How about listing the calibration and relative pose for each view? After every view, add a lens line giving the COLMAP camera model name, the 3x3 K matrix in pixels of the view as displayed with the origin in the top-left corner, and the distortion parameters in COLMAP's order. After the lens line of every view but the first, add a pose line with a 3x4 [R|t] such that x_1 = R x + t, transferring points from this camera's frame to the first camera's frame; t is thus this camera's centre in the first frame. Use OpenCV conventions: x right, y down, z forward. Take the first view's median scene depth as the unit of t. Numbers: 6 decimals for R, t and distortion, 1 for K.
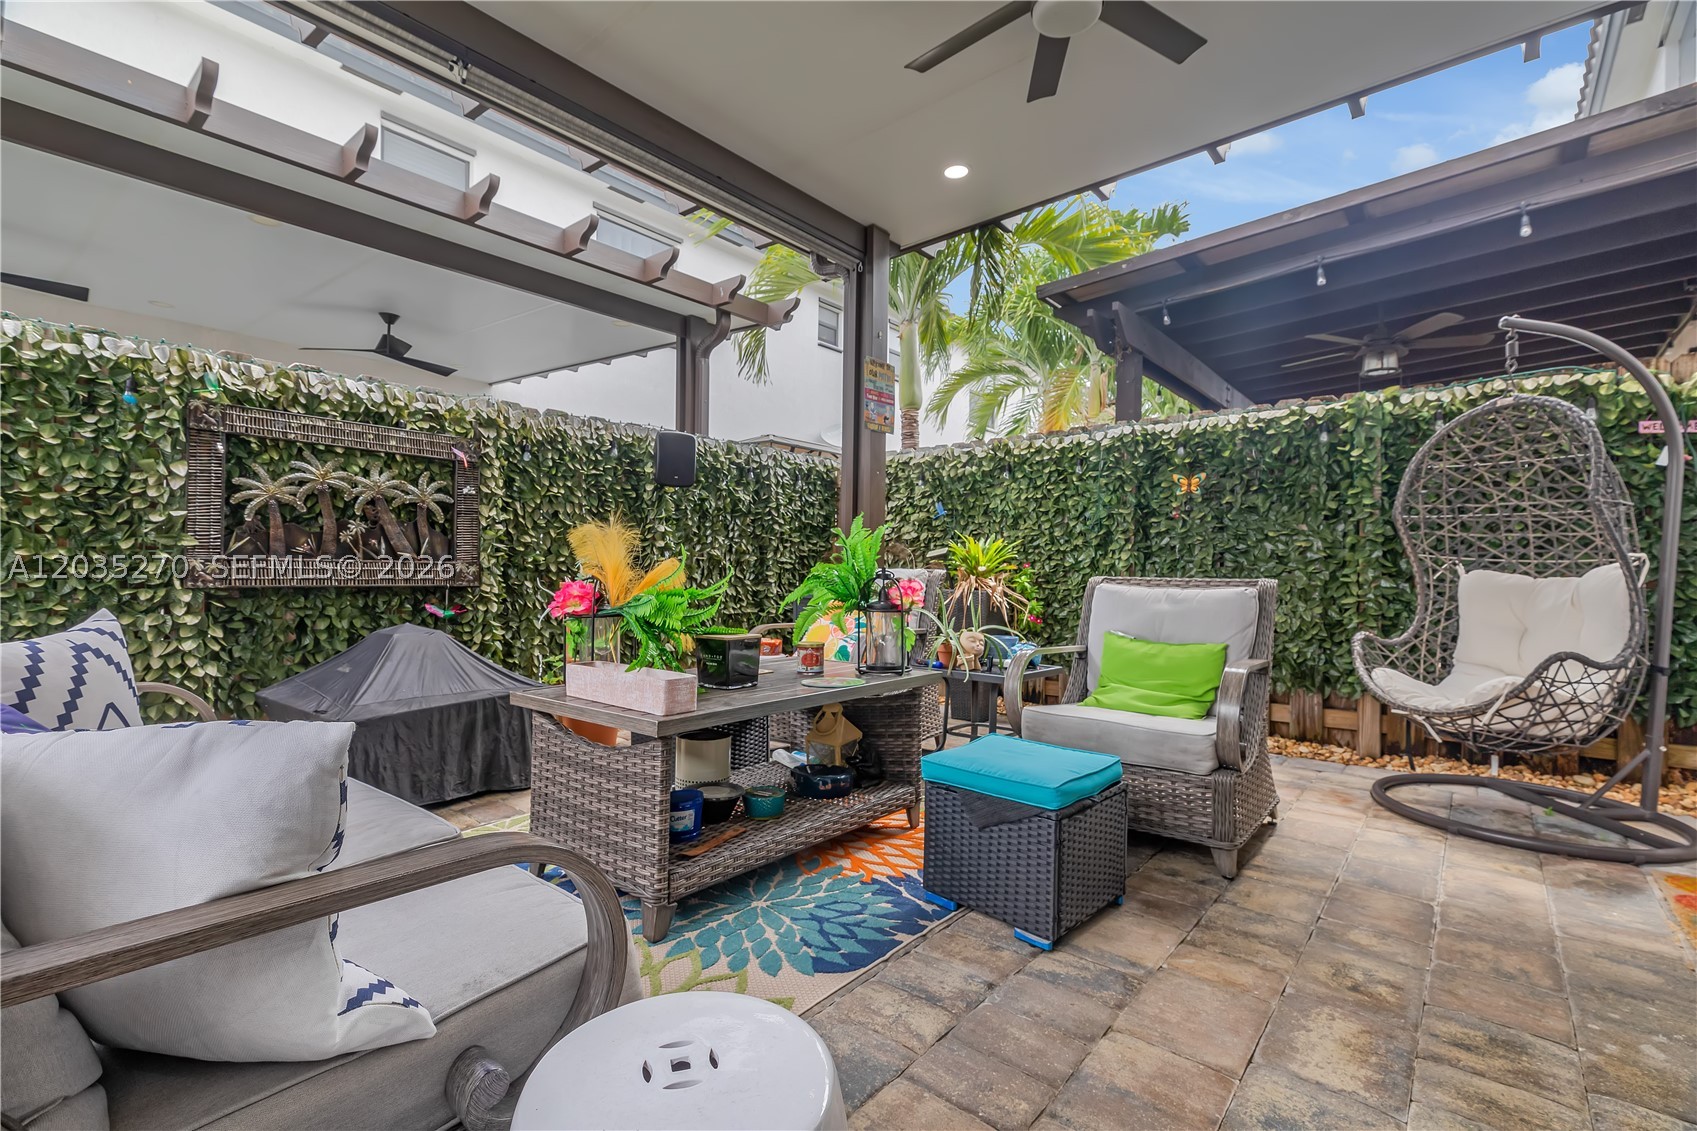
lens RADIAL K [[771.8, 0, 838.0], [0, 771.8, 570.2], [0, 0, 1]] dist [0.006185, 0.000468]
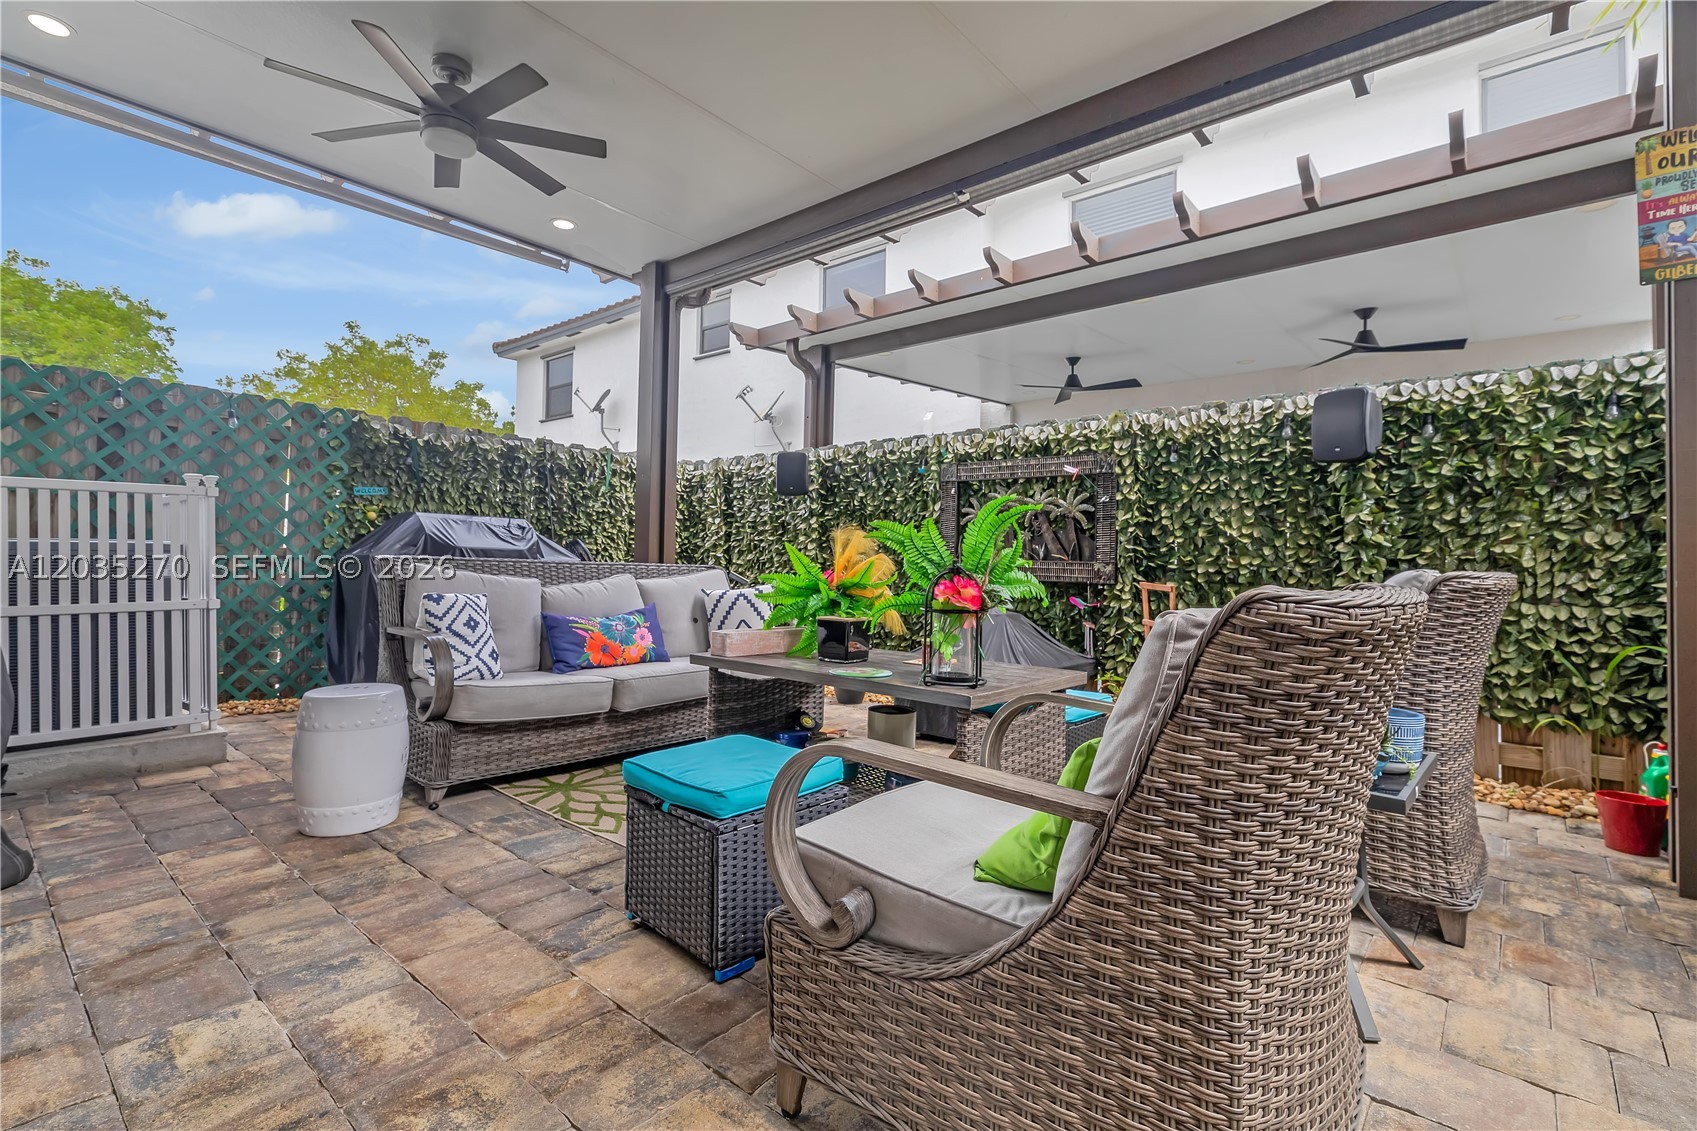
lens RADIAL K [[753.4, 0, 833.7], [0, 753.4, 574.4], [0, 0, 1]] dist [-0.000665, -0.000734]
pose [[-0.003634, 0.009090, -0.999952, 0.757384], [-0.018395, 0.999789, 0.009156, 0.004972], [0.999824, 0.018428, -0.003466, 0.744851]]
